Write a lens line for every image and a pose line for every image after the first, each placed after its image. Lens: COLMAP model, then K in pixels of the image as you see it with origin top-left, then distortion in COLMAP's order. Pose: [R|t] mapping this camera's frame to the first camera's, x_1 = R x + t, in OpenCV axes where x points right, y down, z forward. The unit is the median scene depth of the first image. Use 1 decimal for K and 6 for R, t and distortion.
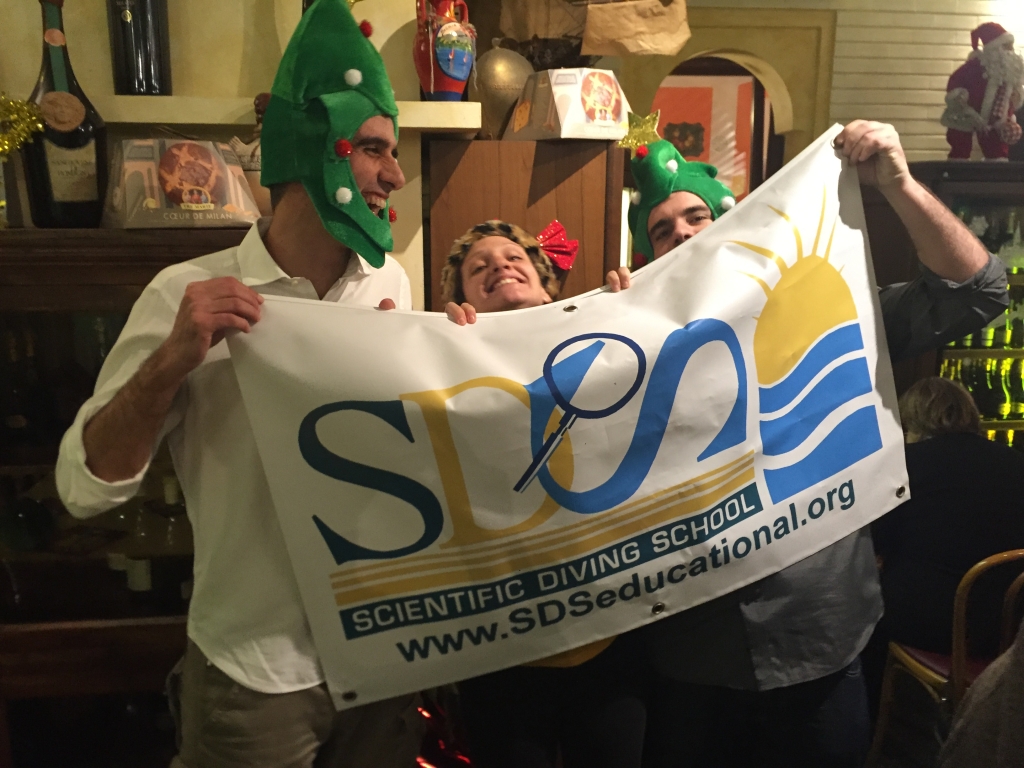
lens RADIAL K [[878.5, 0, 509.7], [0, 878.5, 382.7], [0, 0, 1]] dist [0.087697, -0.133200]
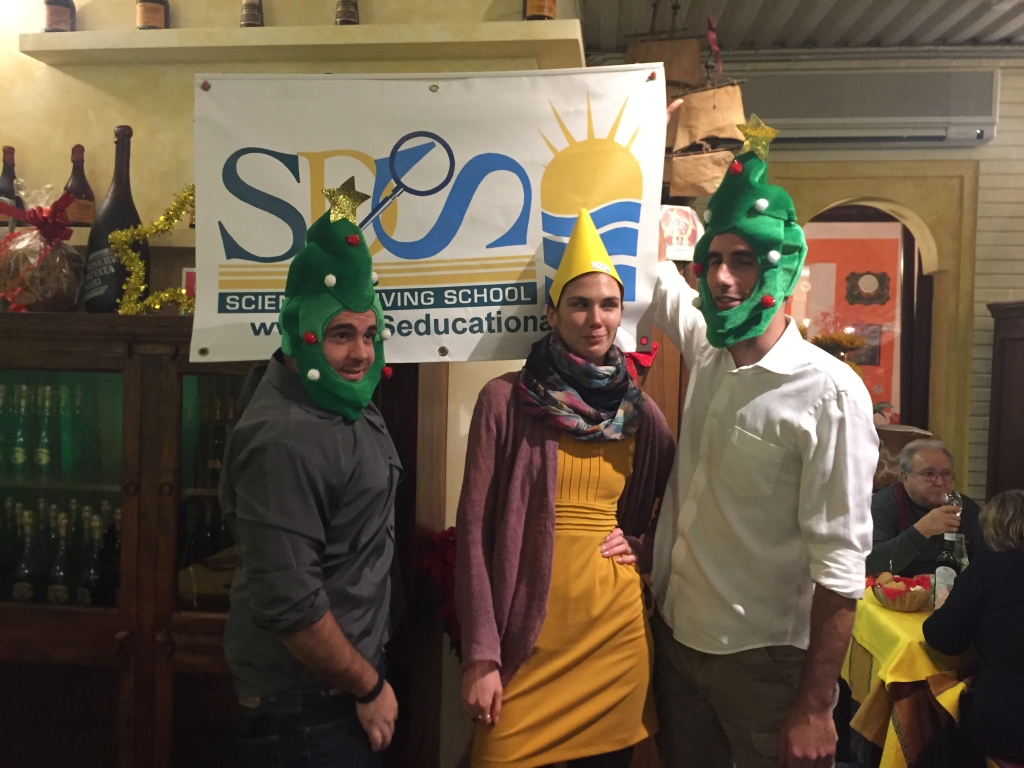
lens RADIAL K [[875.2, 0, 508.8], [0, 875.2, 382.7], [0, 0, 1]] dist [0.086938, -0.128692]
pose [[0.972474, 0.028184, -0.231302, 0.087964], [-0.067024, 0.984541, -0.161826, 0.053482], [0.223165, 0.172874, 0.959329, -0.095020]]
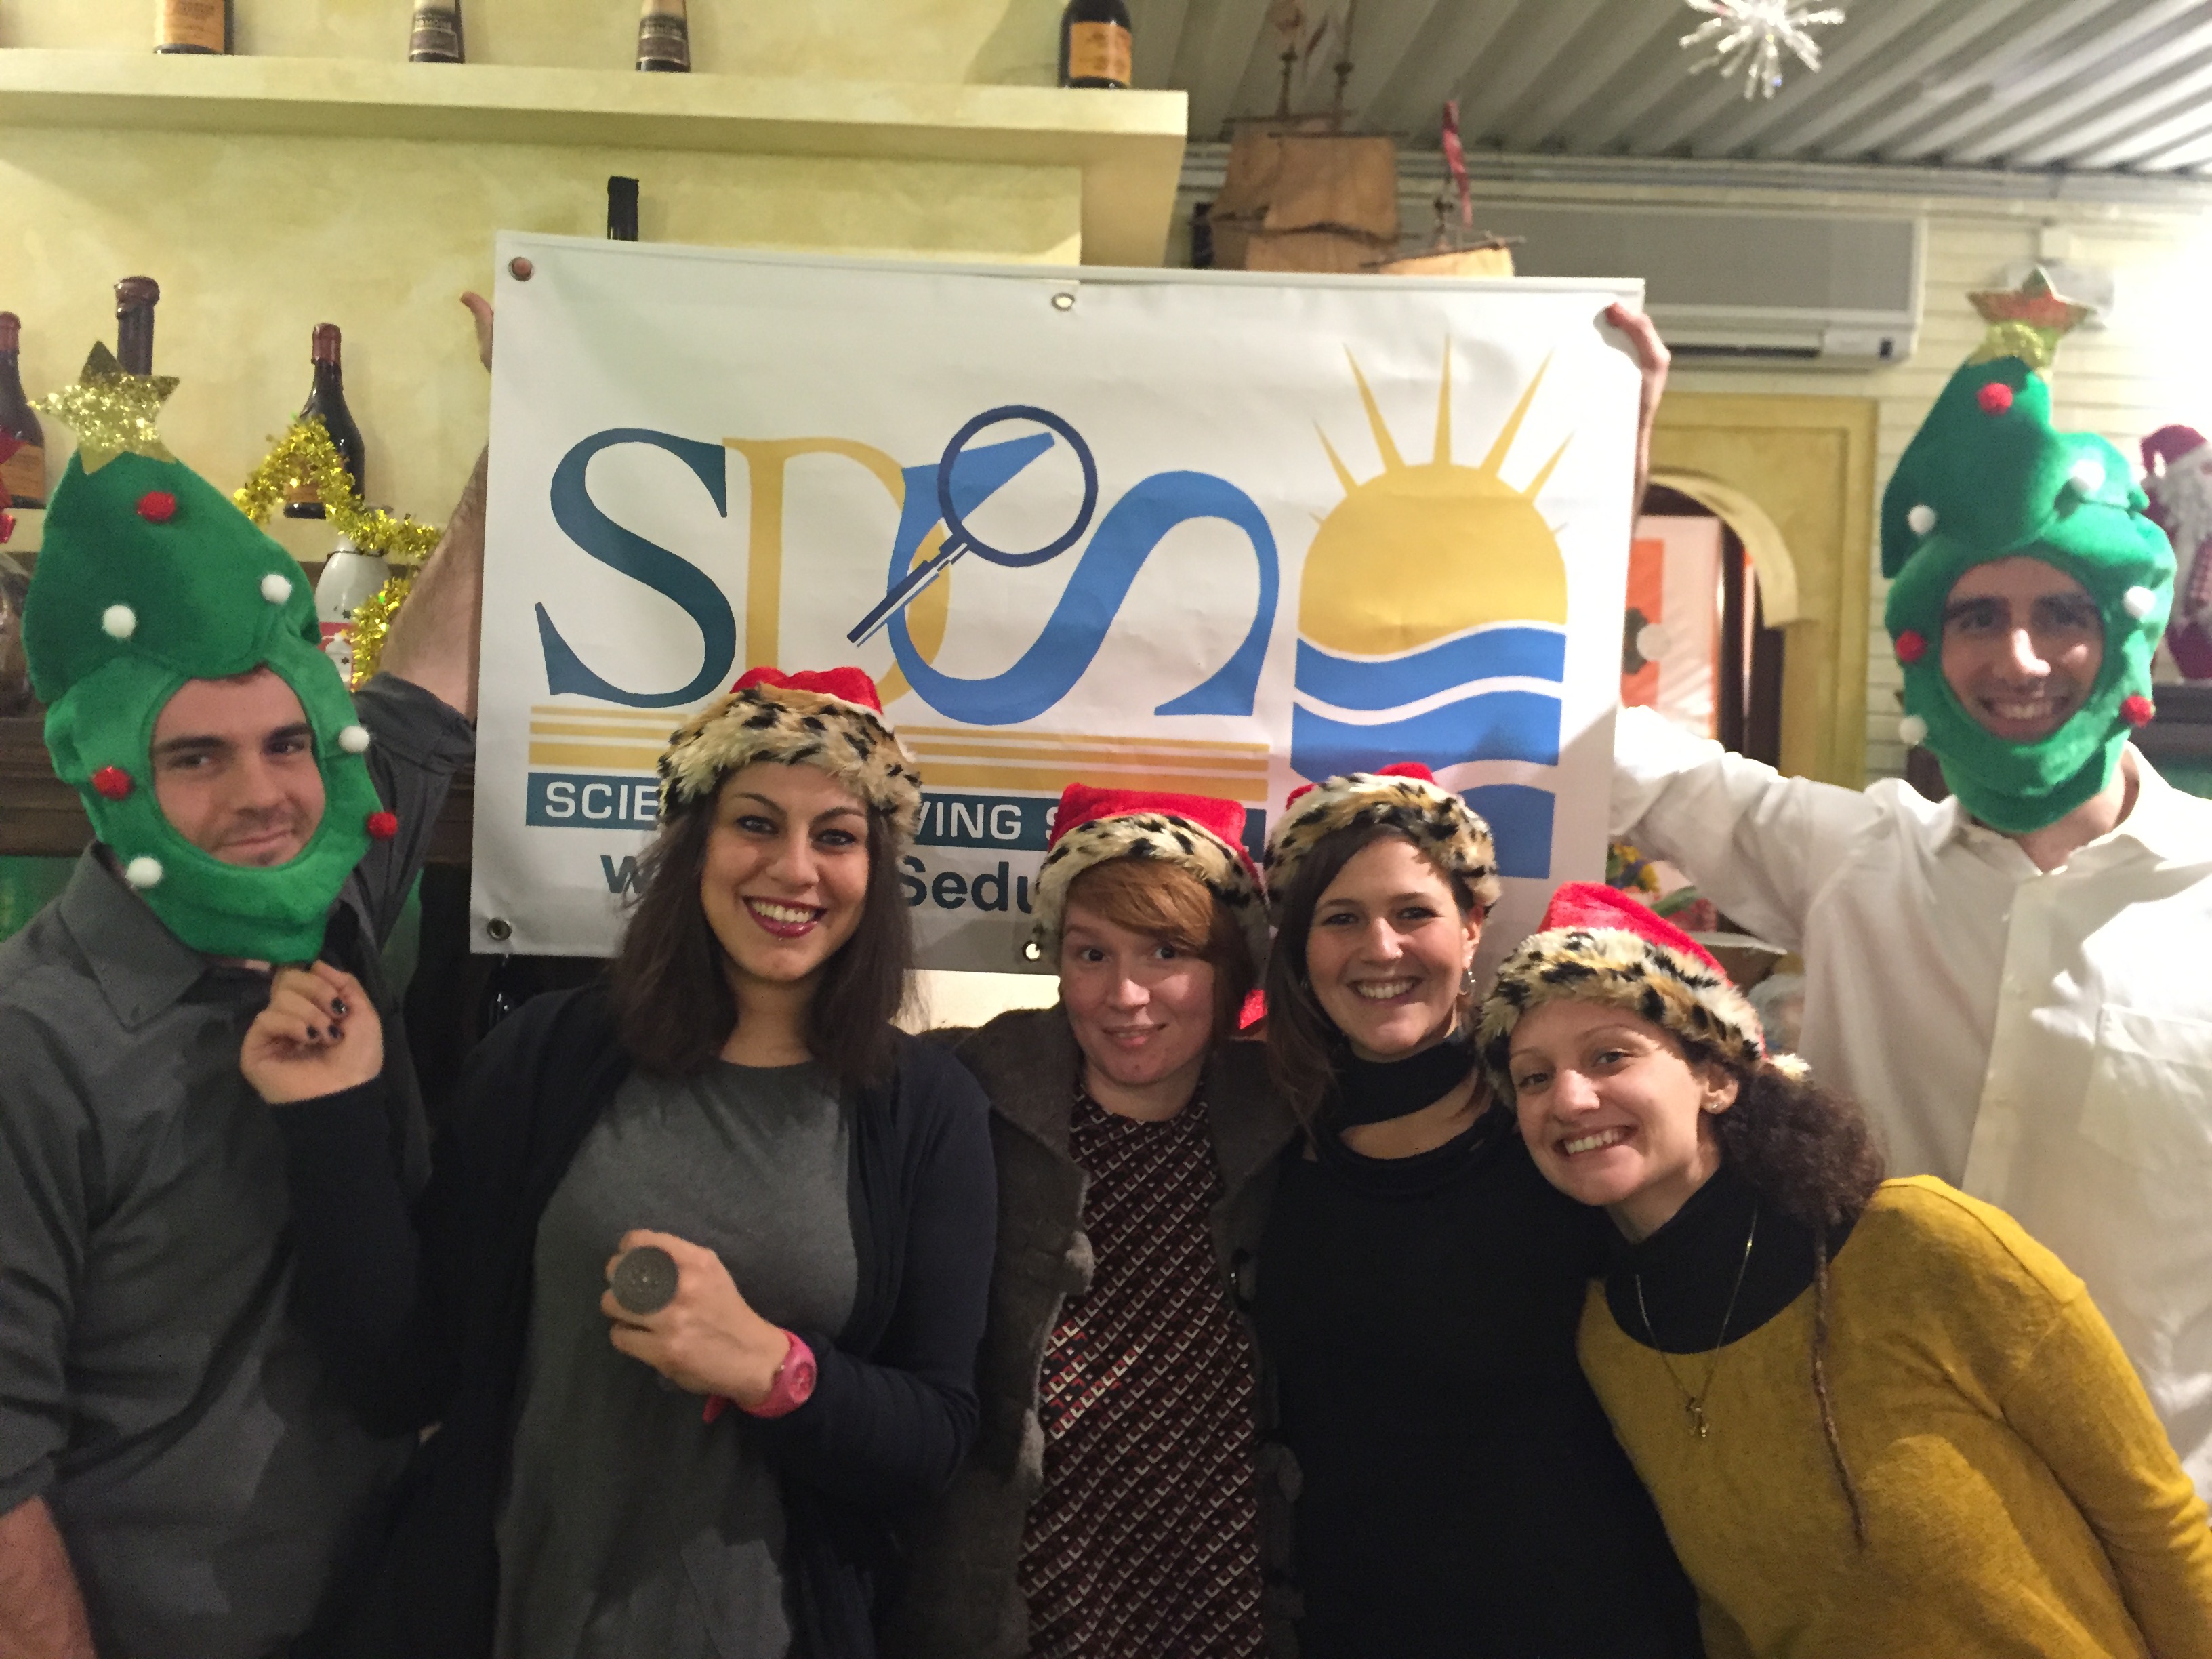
lens RADIAL K [[1897.8, 0, 1101.1], [0, 1897.8, 826.8], [0, 0, 1]] dist [0.087697, -0.133200]
pose [[0.996408, 0.028226, -0.079834, 0.012398], [-0.041322, 0.985010, -0.167476, 0.040282], [0.073910, 0.170173, 0.982639, -0.108845]]
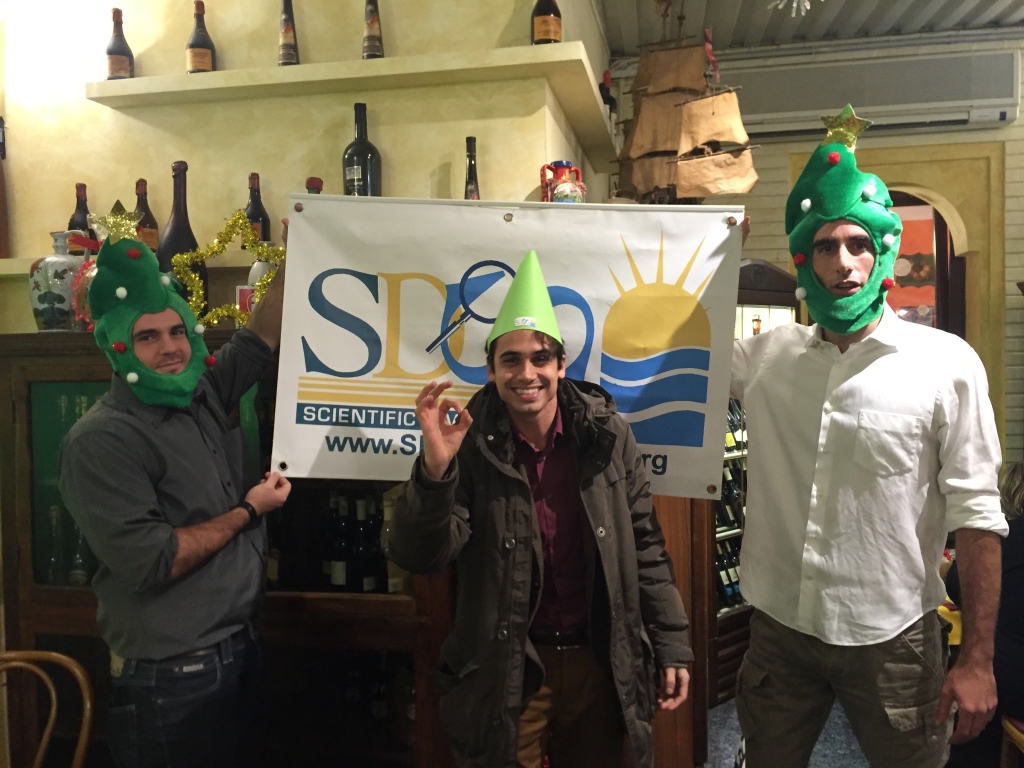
lens RADIAL K [[878.5, 0, 509.7], [0, 878.5, 382.7], [0, 0, 1]] dist [0.087697, -0.133200]
pose [[0.954923, -0.007678, -0.296754, 0.132304], [-0.040634, 0.986875, -0.156290, 0.064636], [0.294059, 0.161303, 0.942078, -0.146246]]
